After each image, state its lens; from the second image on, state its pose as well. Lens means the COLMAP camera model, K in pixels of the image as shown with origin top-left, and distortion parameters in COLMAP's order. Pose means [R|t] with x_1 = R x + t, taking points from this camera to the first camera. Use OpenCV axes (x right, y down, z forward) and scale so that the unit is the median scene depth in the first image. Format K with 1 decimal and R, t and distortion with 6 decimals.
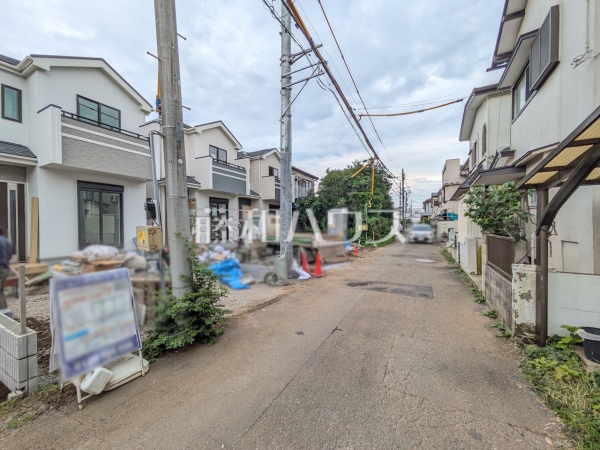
lens RADIAL K [[238.9, 0, 298.6], [0, 238.9, 229.5], [0, 0, 1]] dist [0.003852, 0.000840]
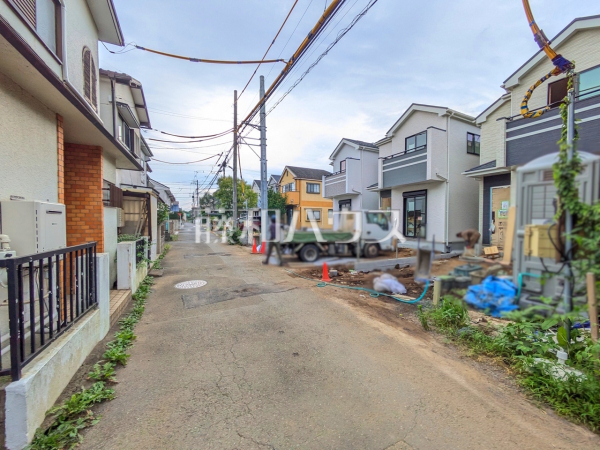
lens RADIAL K [[238.9, 0, 301.6], [0, 238.9, 225.4], [0, 0, 1]] dist [0.003852, 0.000840]
pose [[-0.561971, 0.017369, -0.826975, 1.221127], [-0.019590, 0.999220, 0.034299, -0.047048], [0.826925, 0.035476, -0.561192, 2.192142]]
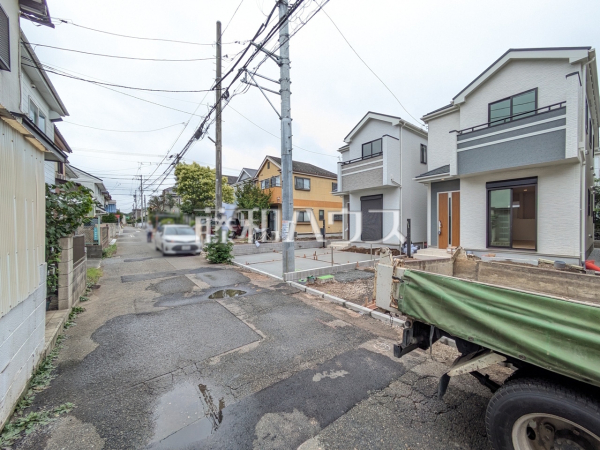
lens RADIAL K [[238.9, 0, 302.7], [0, 238.9, 226.1], [0, 0, 1]] dist [0.003852, 0.000840]
pose [[-0.396551, 0.009888, -0.917959, 0.818966], [-0.020397, 0.999600, 0.019579, -0.028527], [0.917786, 0.026487, -0.396191, 1.436472]]
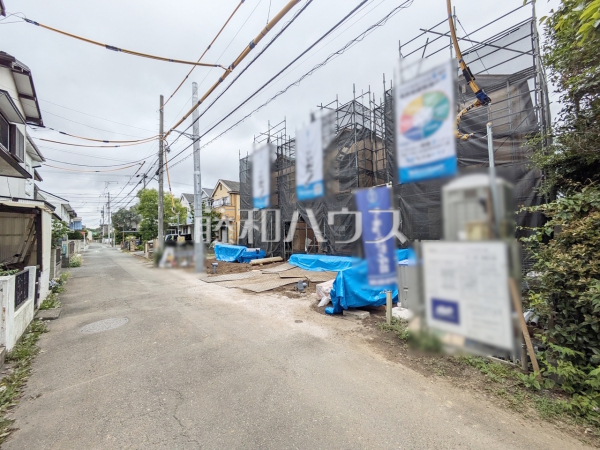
lens RADIAL K [[238.9, 0, 300.2], [0, 238.9, 224.9], [0, 0, 1]] dist [0.003852, 0.000840]
pose [[-0.324001, -0.026725, -0.945679, 1.201049], [0.005584, 0.999529, -0.030160, -0.053547], [0.946040, -0.015052, -0.323699, 2.127582]]
